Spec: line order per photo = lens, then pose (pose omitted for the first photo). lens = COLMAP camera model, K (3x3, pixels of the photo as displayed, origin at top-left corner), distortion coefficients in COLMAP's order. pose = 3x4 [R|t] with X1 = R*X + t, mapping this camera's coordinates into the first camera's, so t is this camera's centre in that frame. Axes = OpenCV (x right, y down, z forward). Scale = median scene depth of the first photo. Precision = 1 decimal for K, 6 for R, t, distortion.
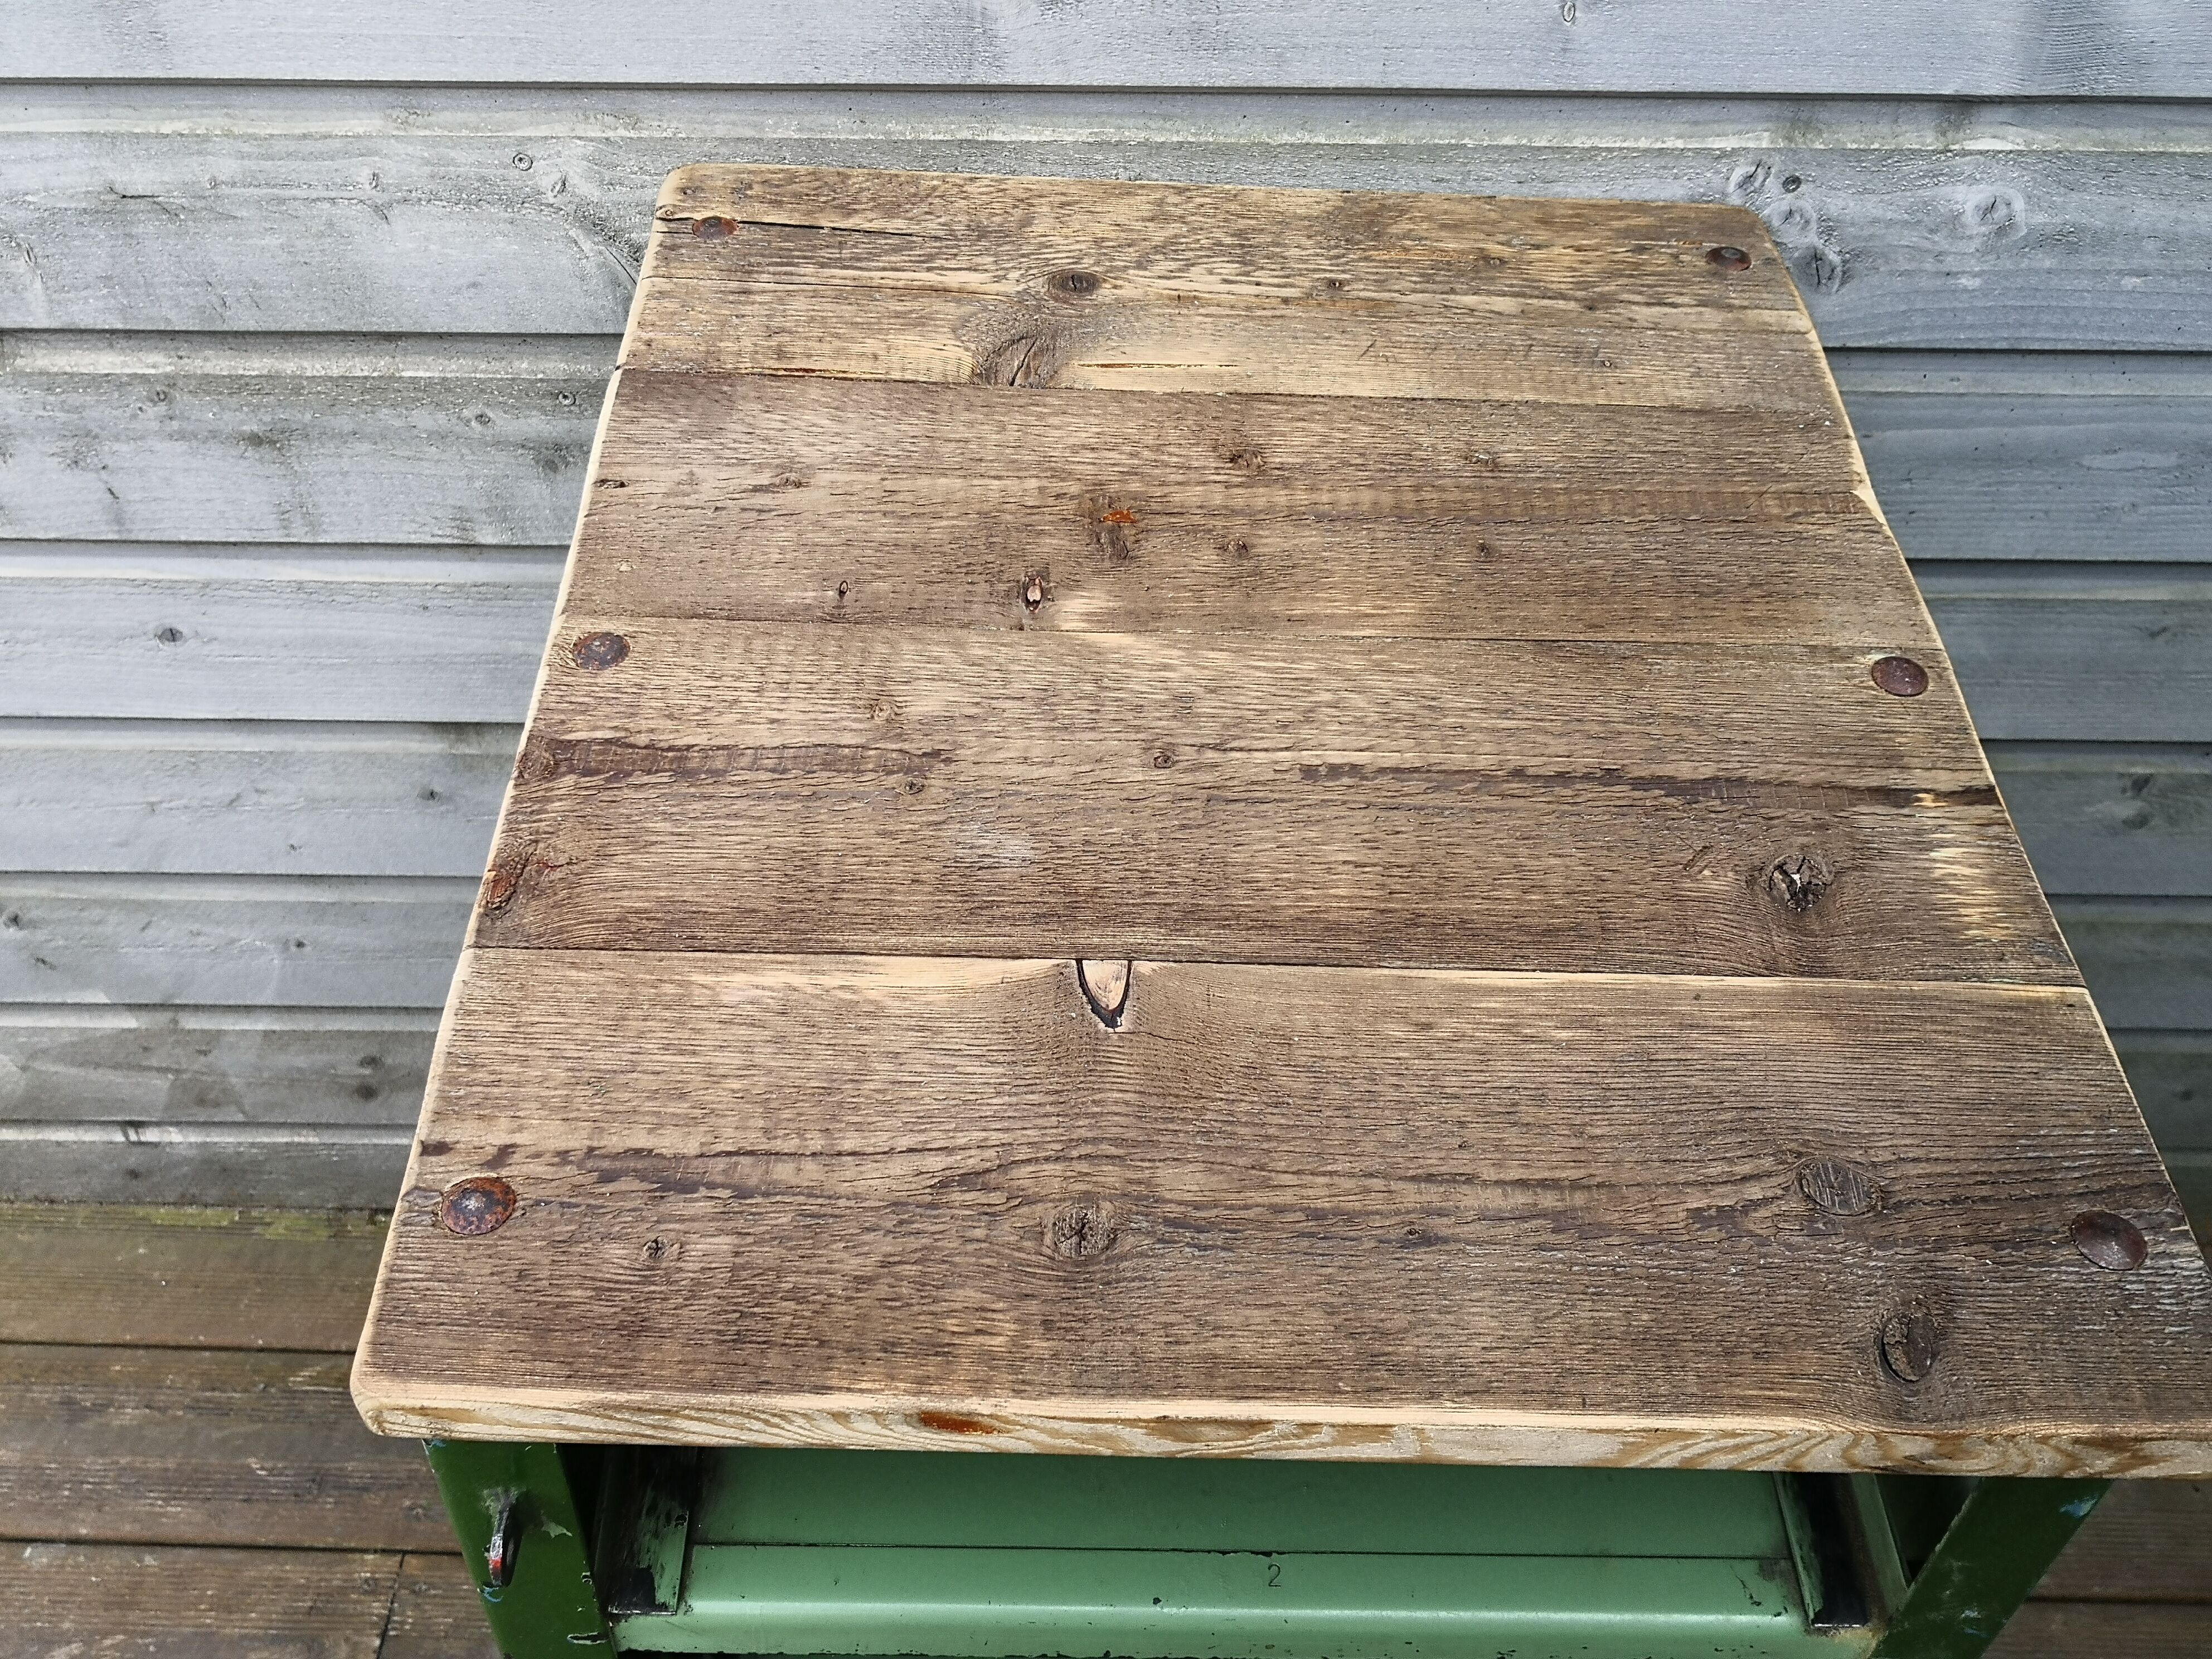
lens RADIAL K [[2164.6, 0, 1077.2], [0, 2164.6, 857.8], [0, 0, 1]] dist [0.006168, 0.000000]
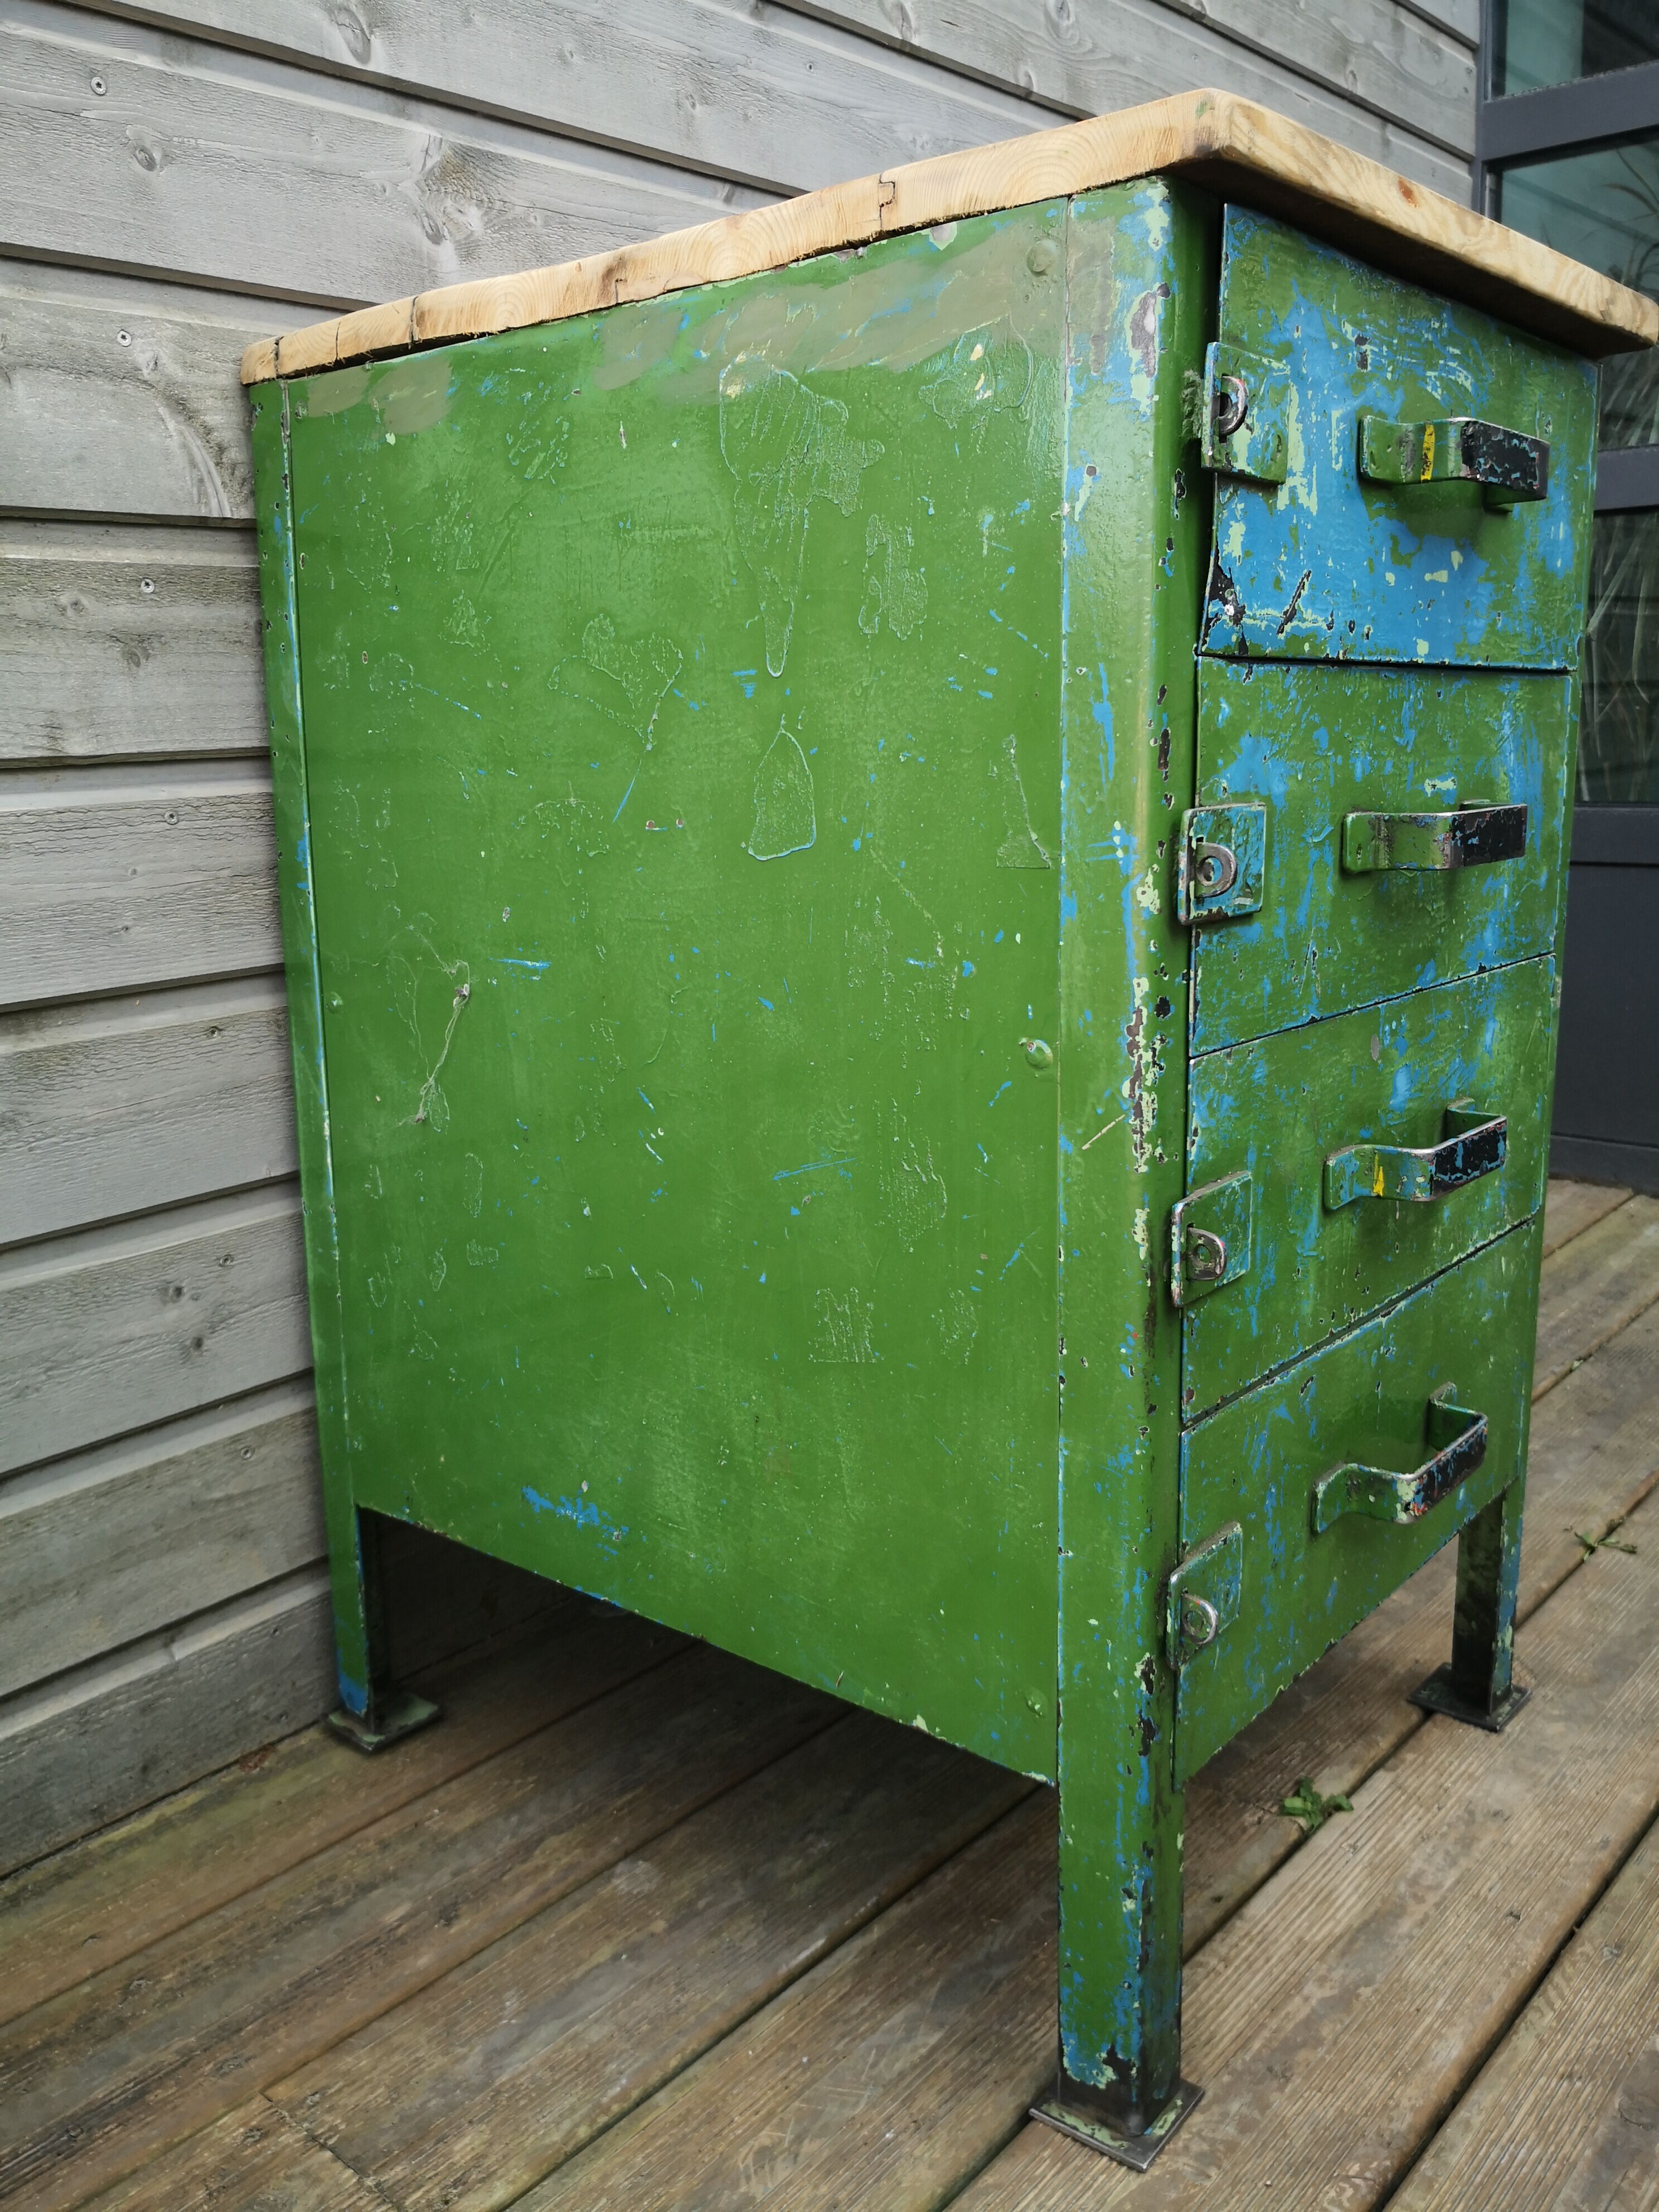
lens RADIAL K [[1795.3, 0, 811.8], [0, 1795.3, 1132.5], [0, 0, 1]] dist [0.016500, -0.041017]
pose [[0.643956, -0.200667, 0.738277, -0.861586], [0.584685, 0.751443, -0.305741, 0.551938], [-0.493421, 0.628543, 0.601223, 0.510564]]
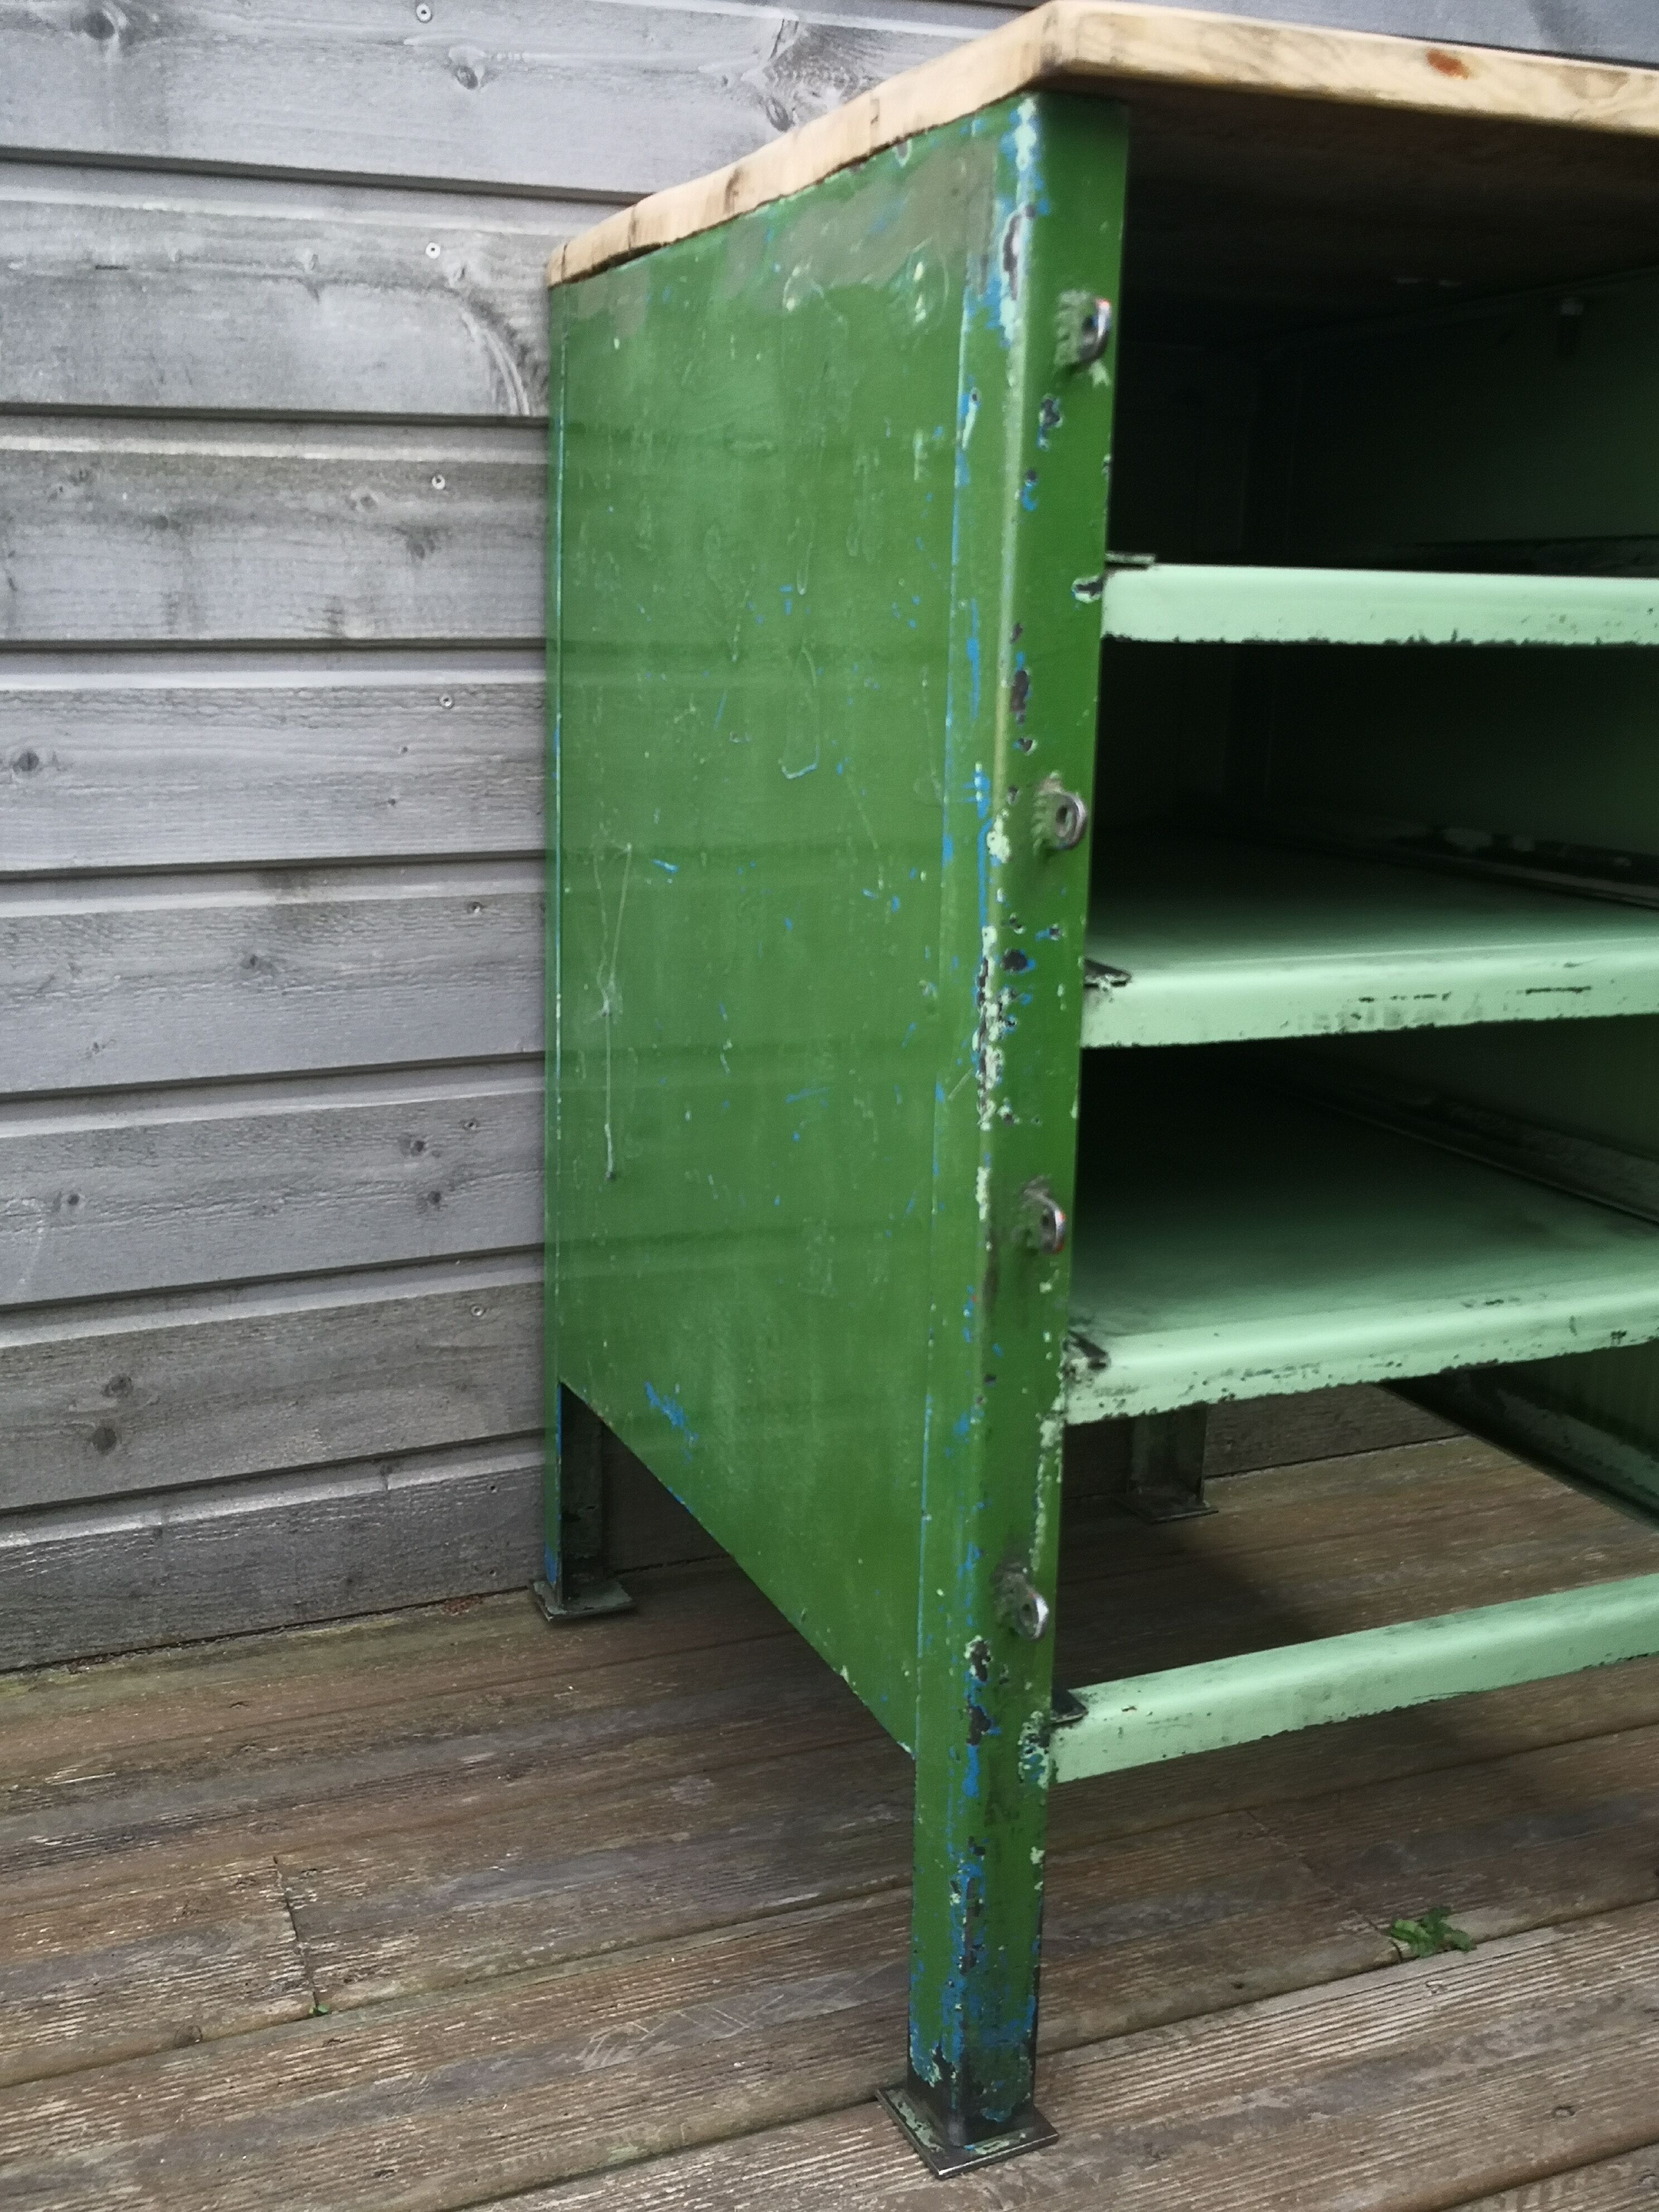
lens RADIAL K [[2164.6, 0, 812.9], [0, 2164.6, 1128.1], [0, 0, 1]] dist [0.006168, 0.000000]
pose [[0.918989, -0.098482, 0.381786, -0.611514], [0.291306, 0.822127, -0.489129, 0.825054], [-0.265706, 0.560721, 0.784215, 0.236413]]
